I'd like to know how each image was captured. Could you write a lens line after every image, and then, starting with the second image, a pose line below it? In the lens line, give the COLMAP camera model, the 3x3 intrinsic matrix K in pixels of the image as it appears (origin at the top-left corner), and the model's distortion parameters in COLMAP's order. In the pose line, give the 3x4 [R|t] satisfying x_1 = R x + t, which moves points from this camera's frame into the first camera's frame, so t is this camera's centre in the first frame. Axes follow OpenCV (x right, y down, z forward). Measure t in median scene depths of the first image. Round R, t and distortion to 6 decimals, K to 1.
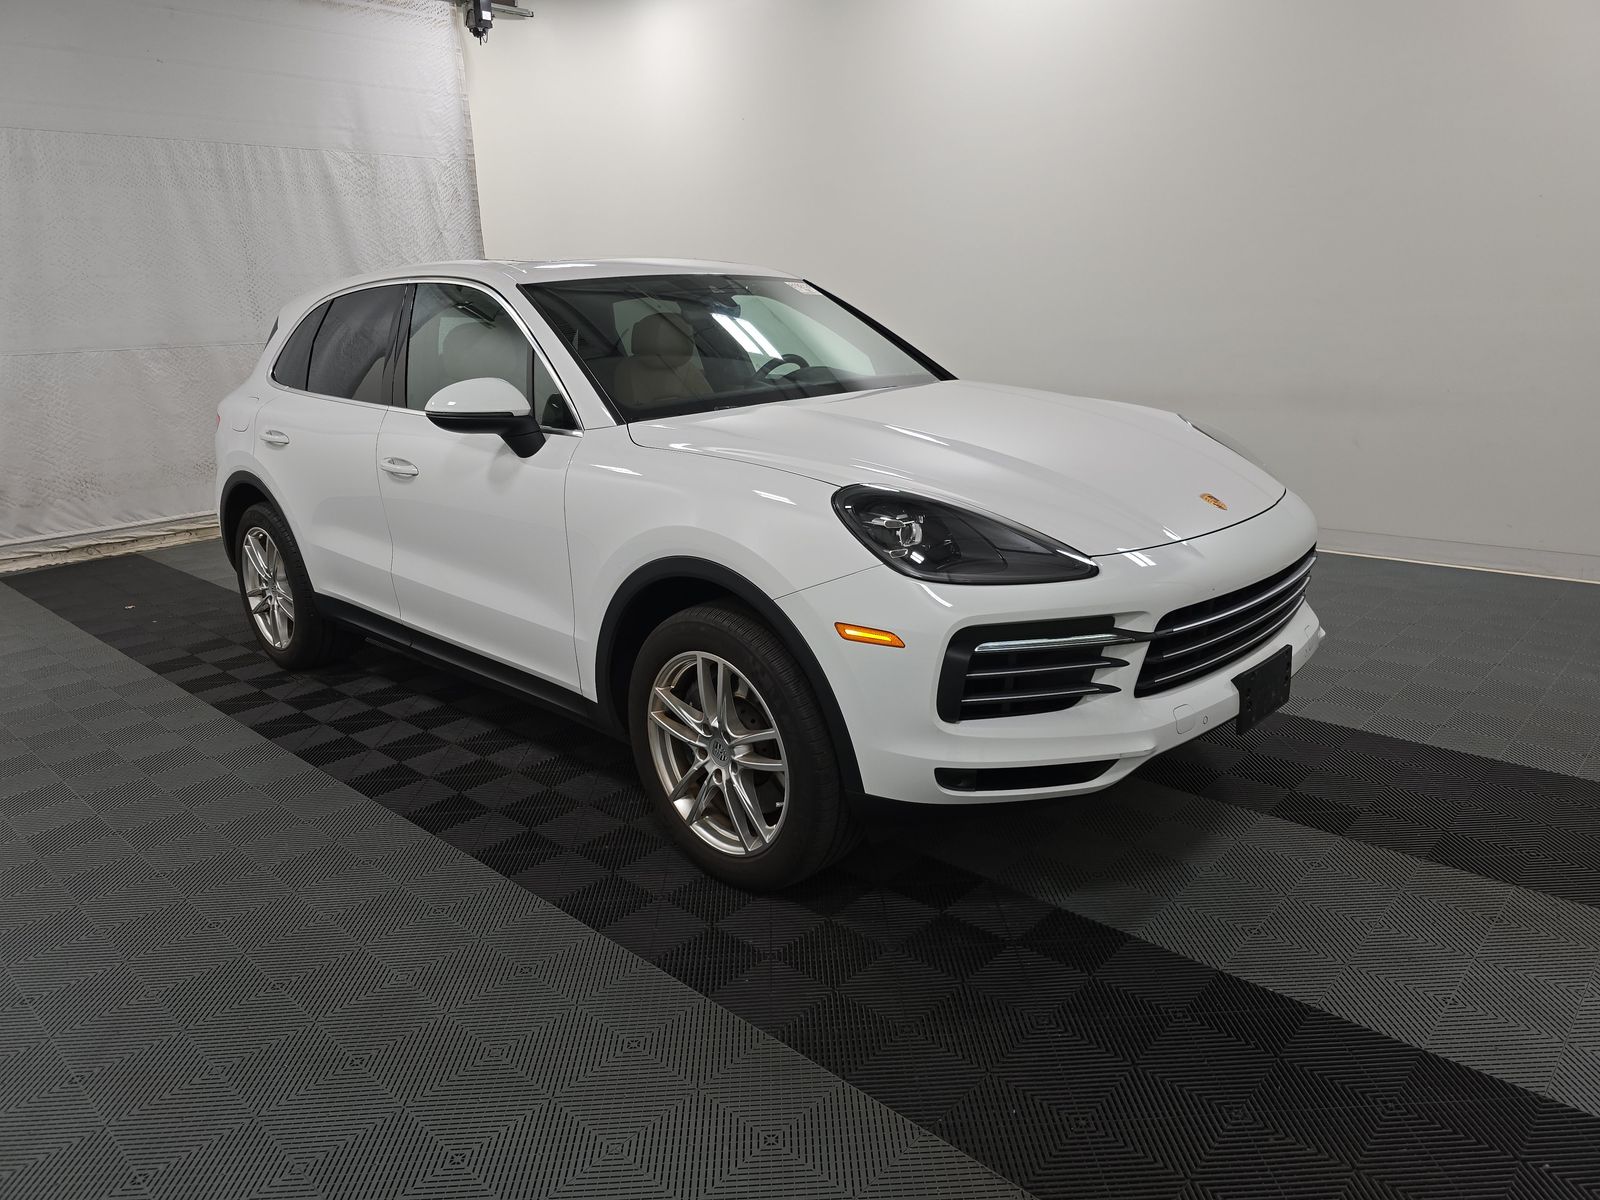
lens RADIAL K [[1097.6, 0, 806.4], [0, 1097.6, 609.1], [0, 0, 1]] dist [0.002763, -0.010481]
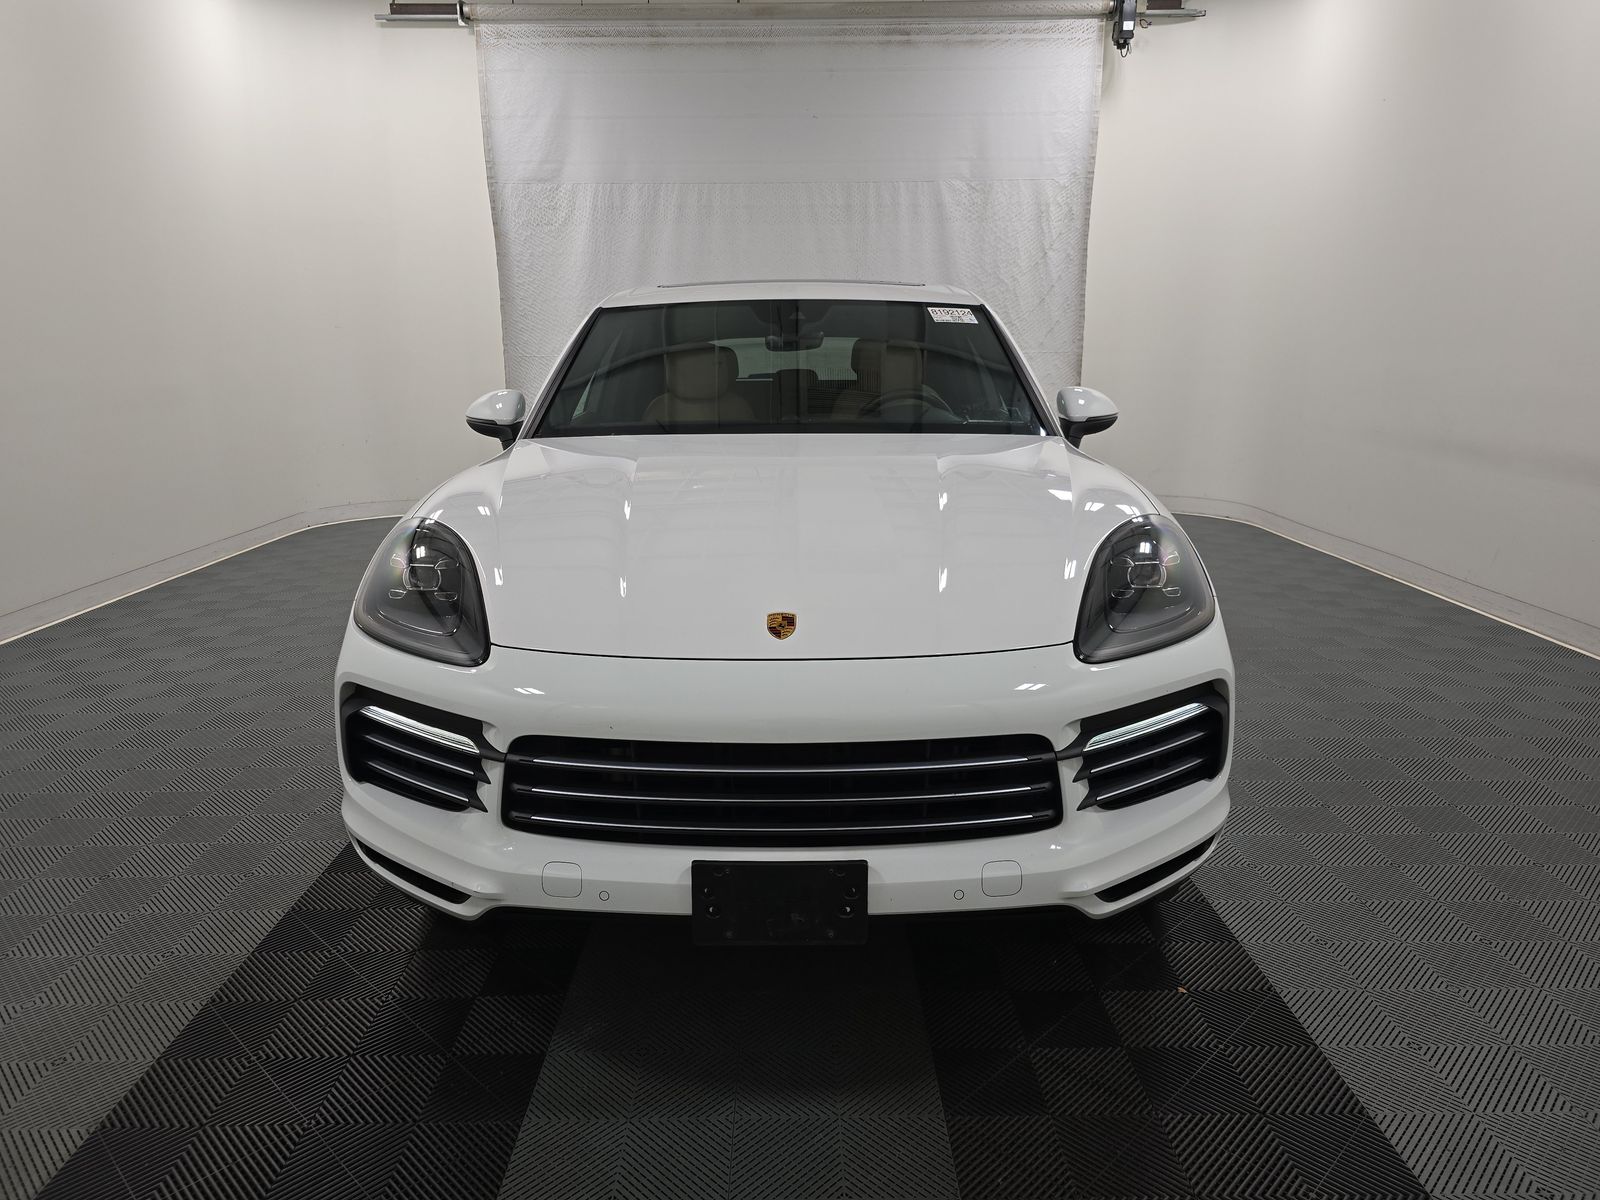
lens RADIAL K [[1097.6, 0, 806.4], [0, 1097.6, 609.1], [0, 0, 1]] dist [0.002763, -0.010481]
pose [[0.670591, 0.200454, -0.714231, 0.324738], [-0.209089, 0.974838, 0.077282, -0.060836], [0.711751, 0.097513, 0.695631, 0.189370]]
